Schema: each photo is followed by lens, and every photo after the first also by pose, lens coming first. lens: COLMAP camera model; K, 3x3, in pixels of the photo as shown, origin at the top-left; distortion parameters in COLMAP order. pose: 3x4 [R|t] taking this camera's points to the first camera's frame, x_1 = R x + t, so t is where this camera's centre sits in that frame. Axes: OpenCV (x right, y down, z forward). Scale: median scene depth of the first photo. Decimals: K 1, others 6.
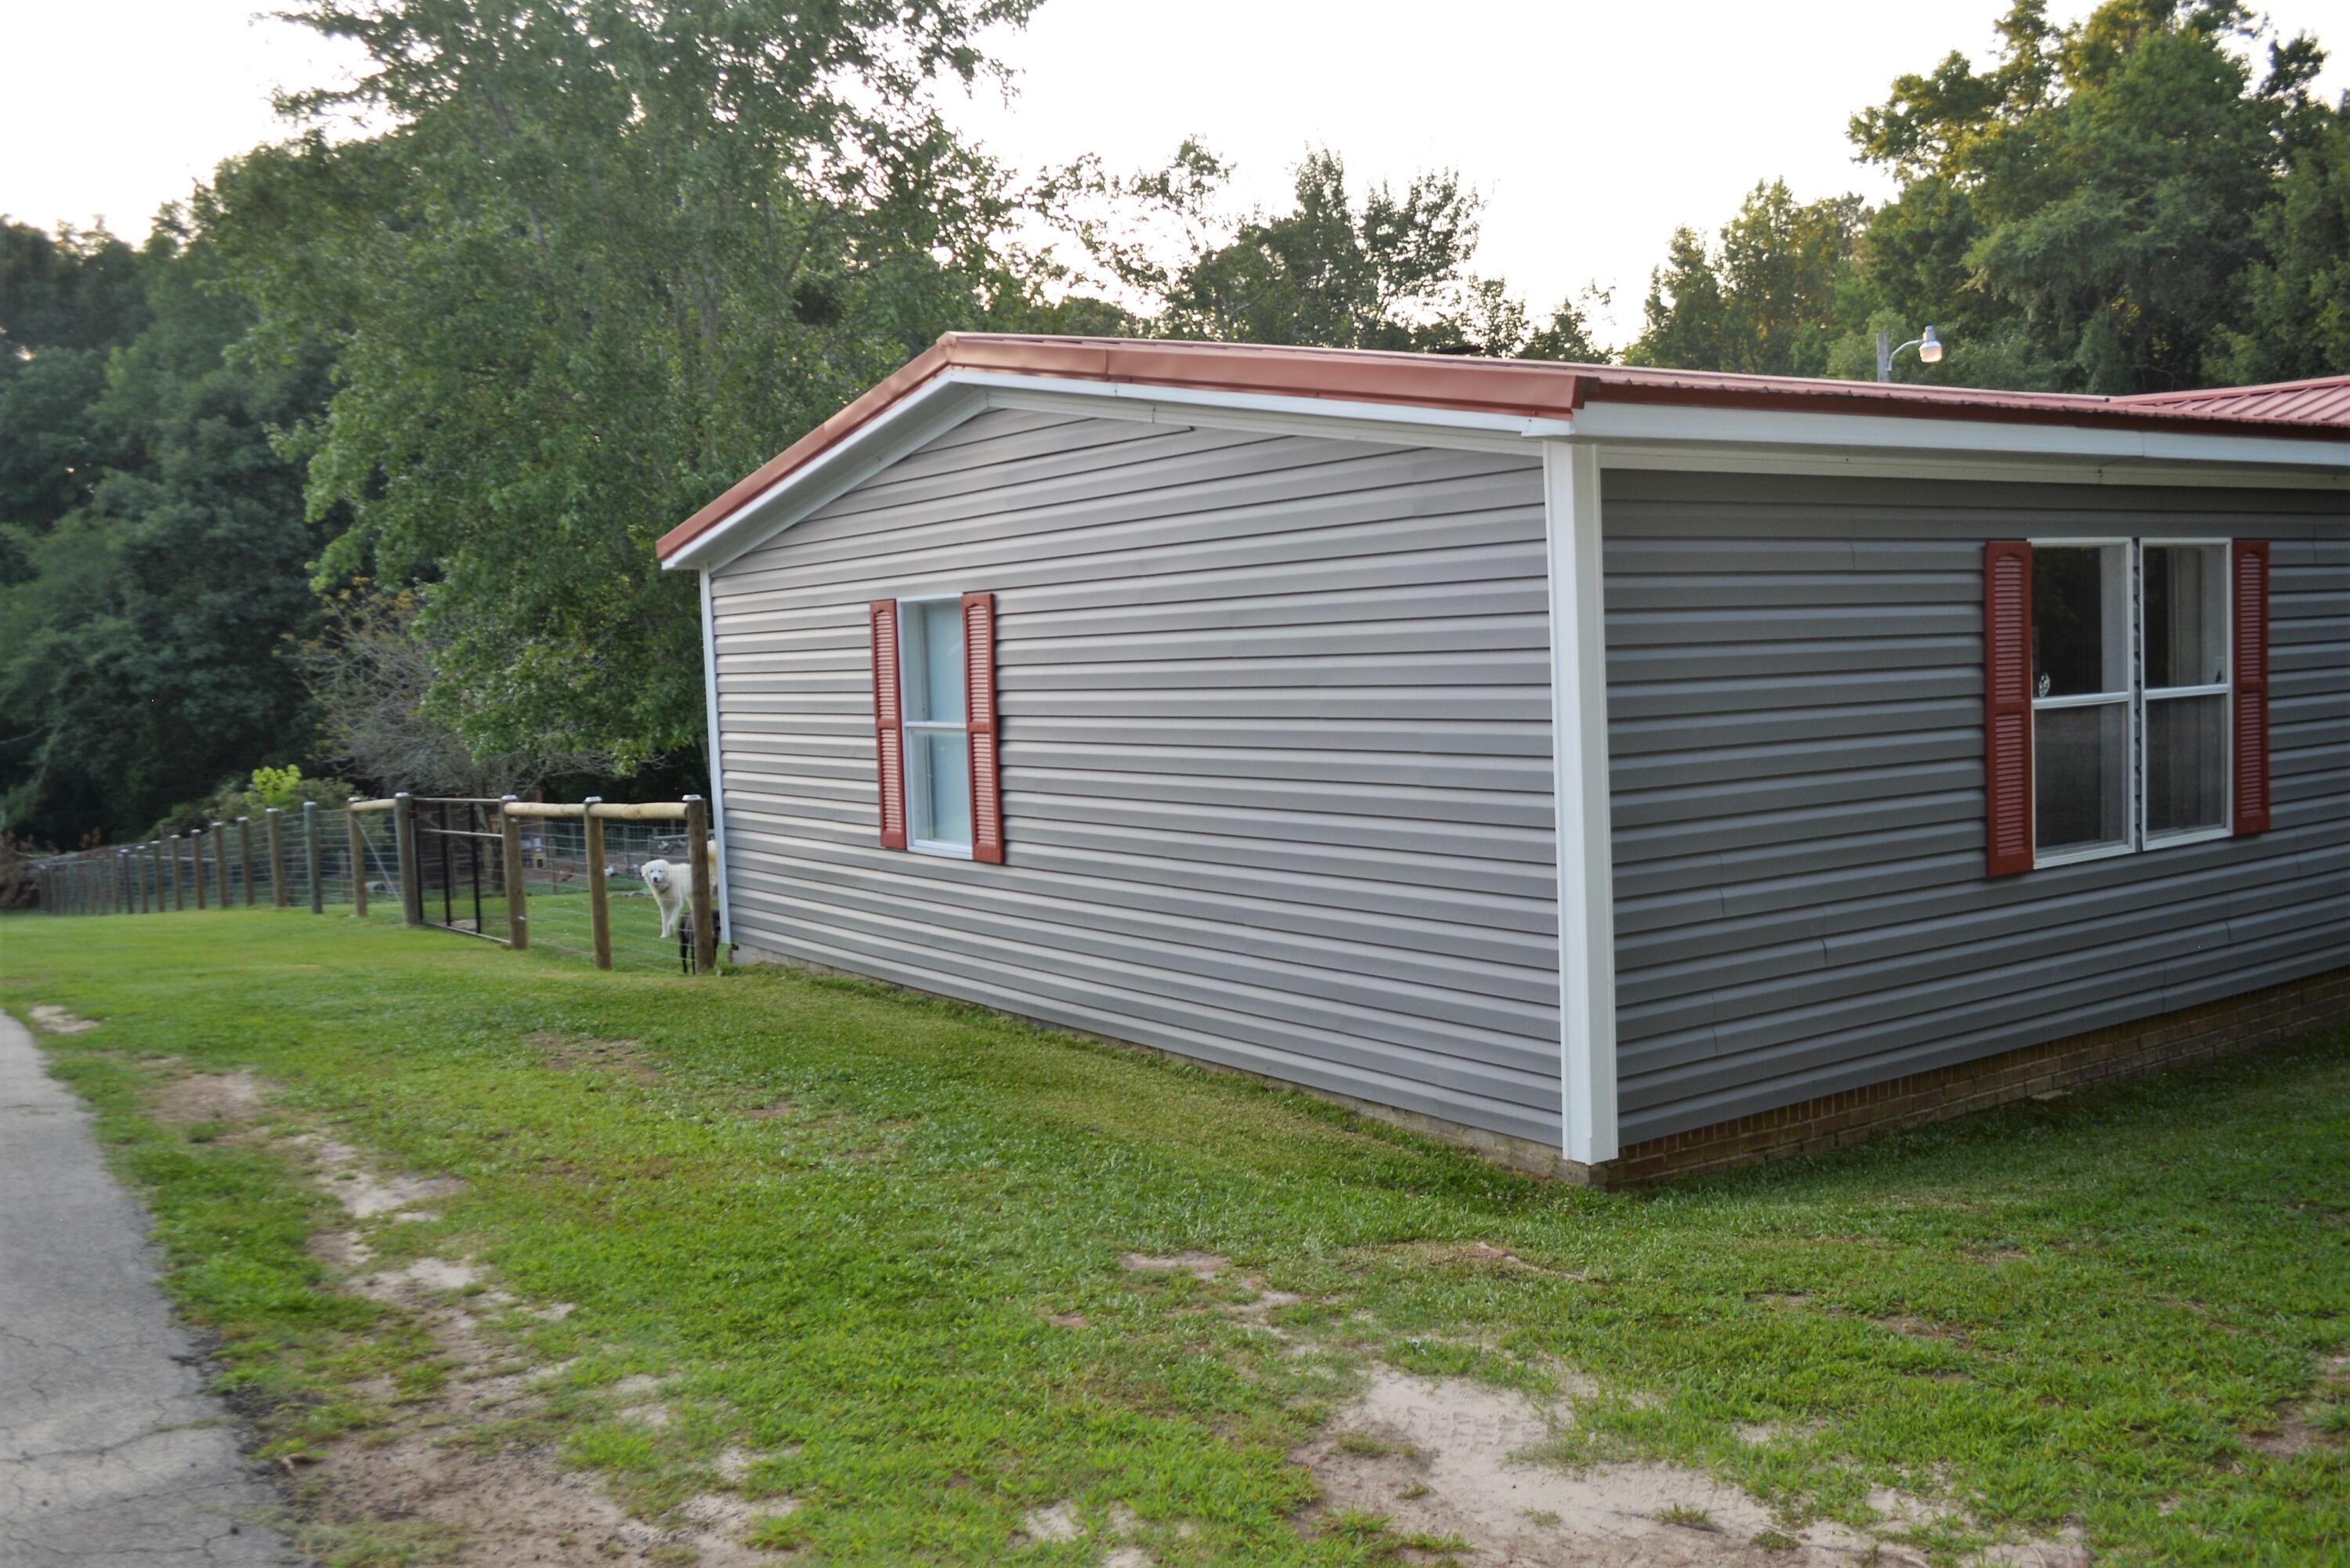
lens RADIAL K [[1899.7, 0, 1075.4], [0, 1899.7, 788.0], [0, 0, 1]] dist [-0.076649, 0.009238]
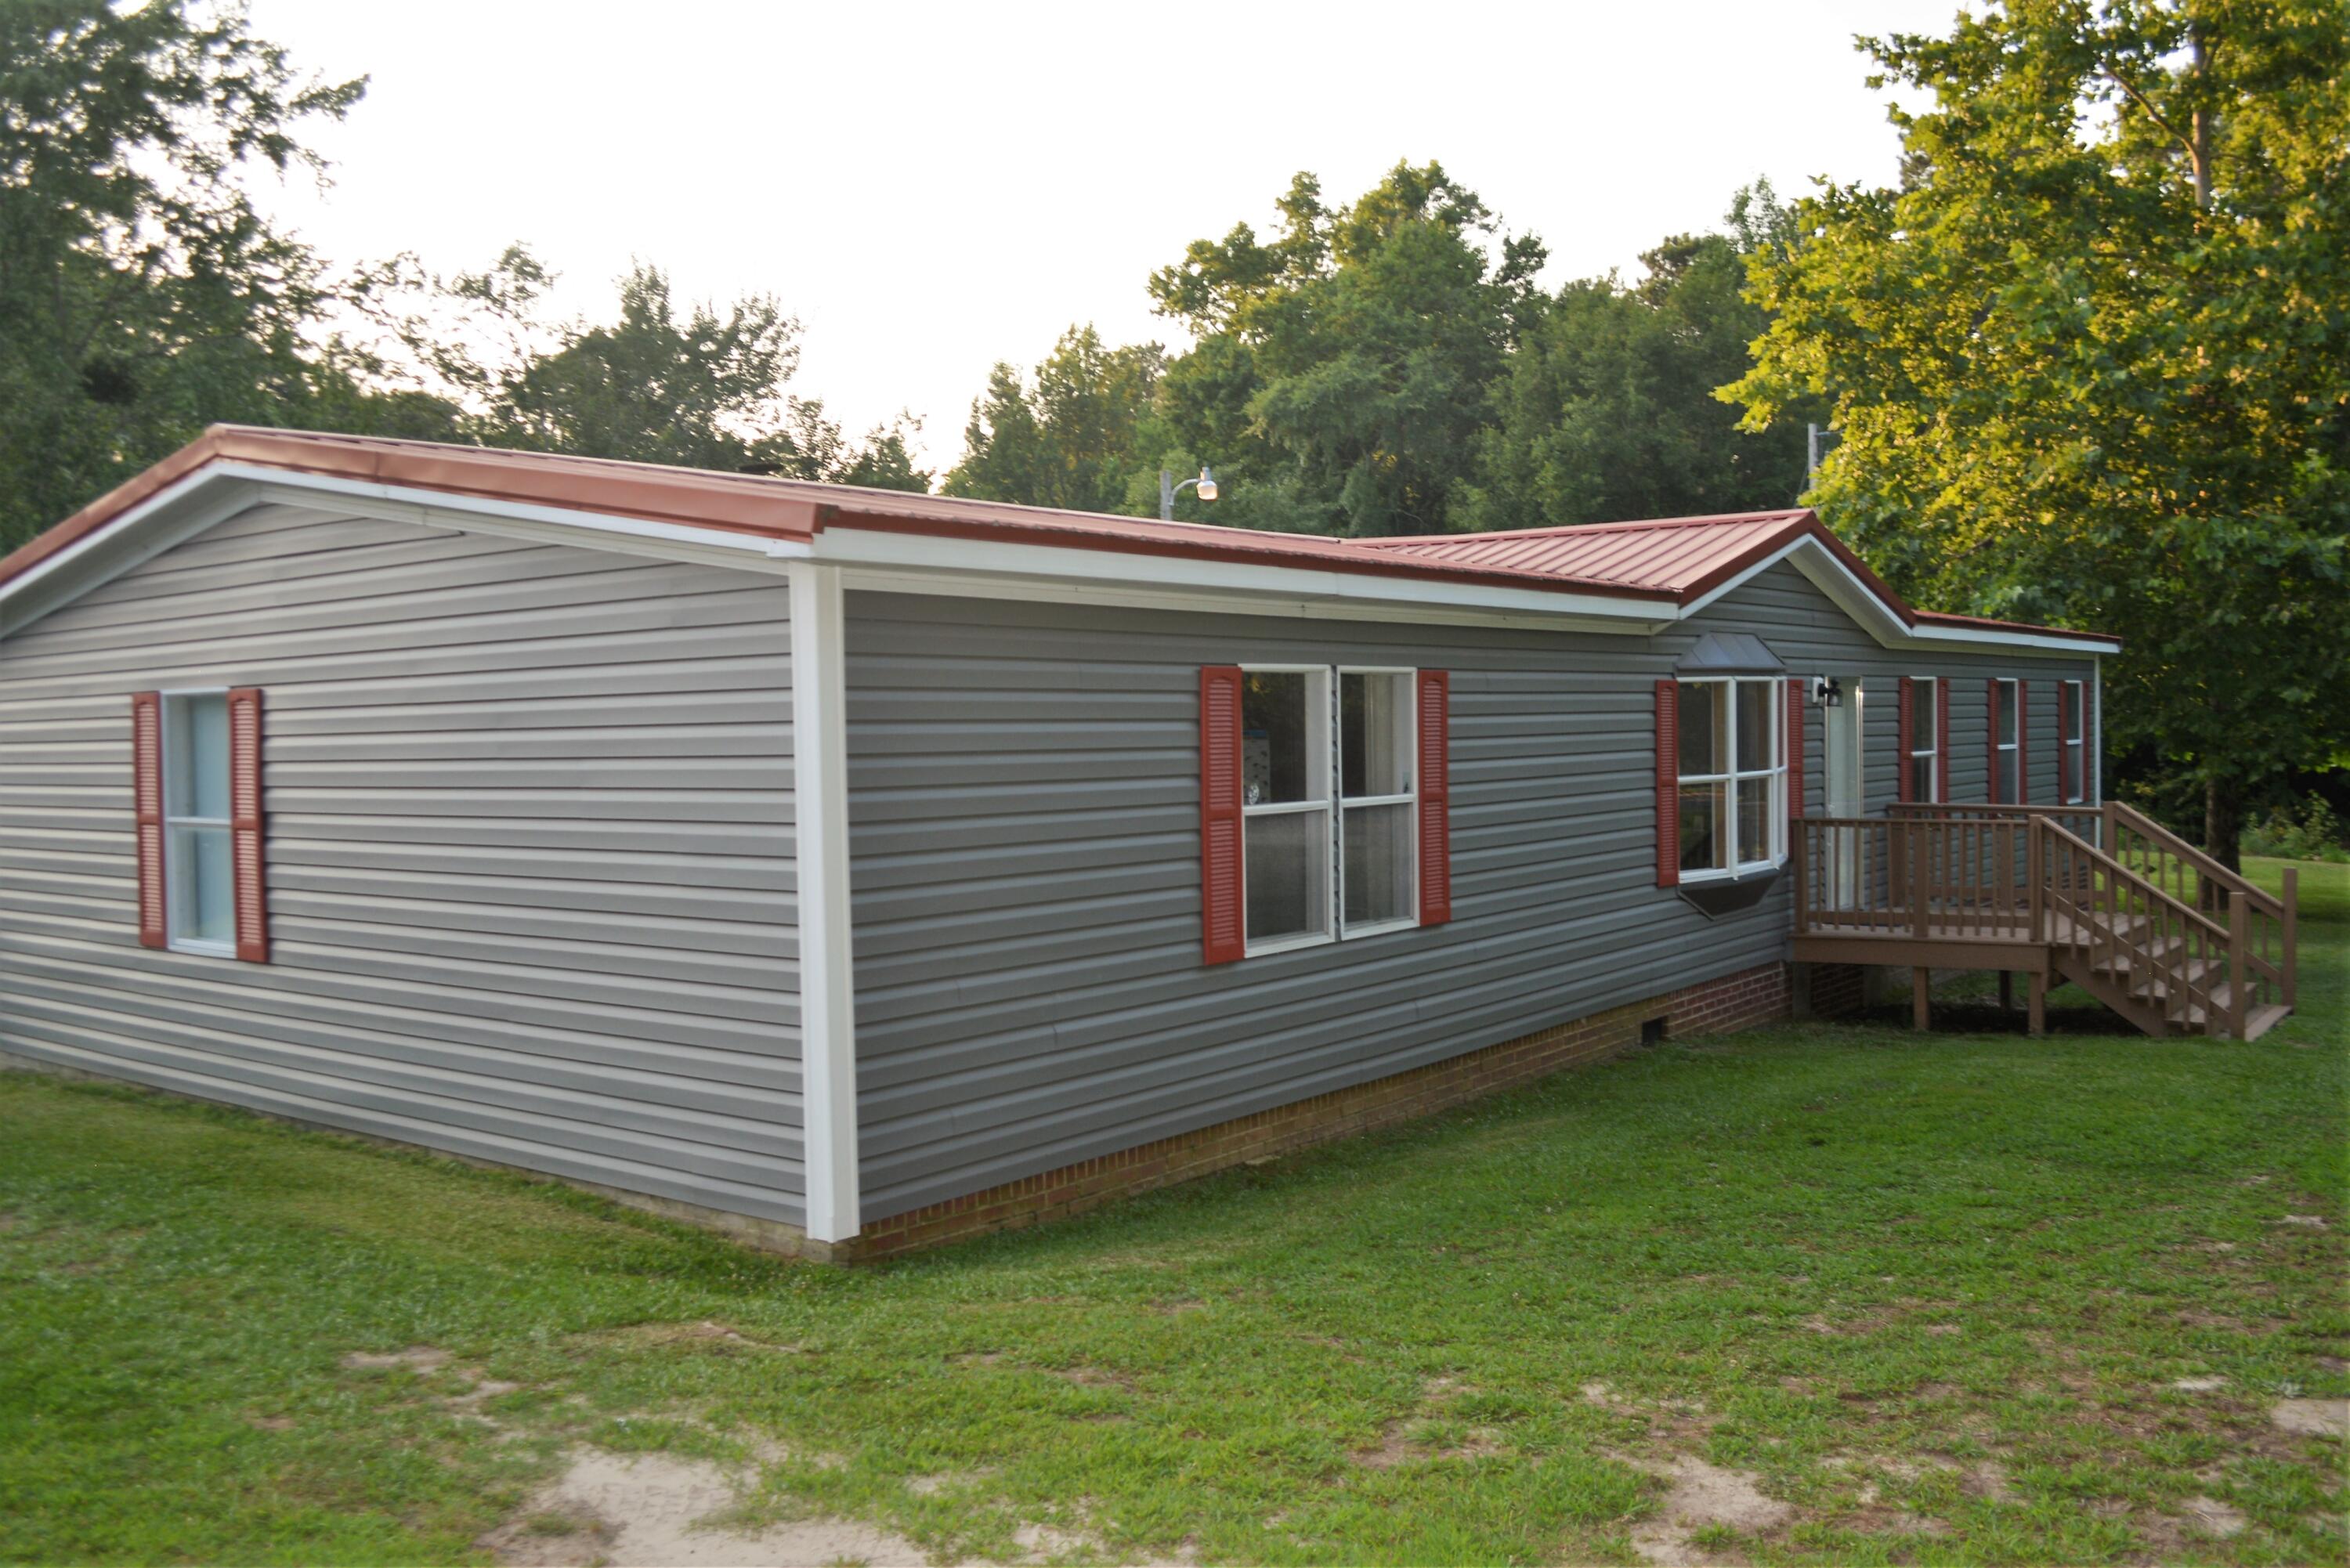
lens RADIAL K [[1899.7, 0, 1178.6], [0, 1899.7, 786.2], [0, 0, 1]] dist [-0.076649, 0.009238]
pose [[0.949650, 0.013572, 0.313018, 0.114459], [0.001277, 0.998885, -0.047185, -0.005646], [-0.313310, 0.045209, 0.948574, -0.074288]]
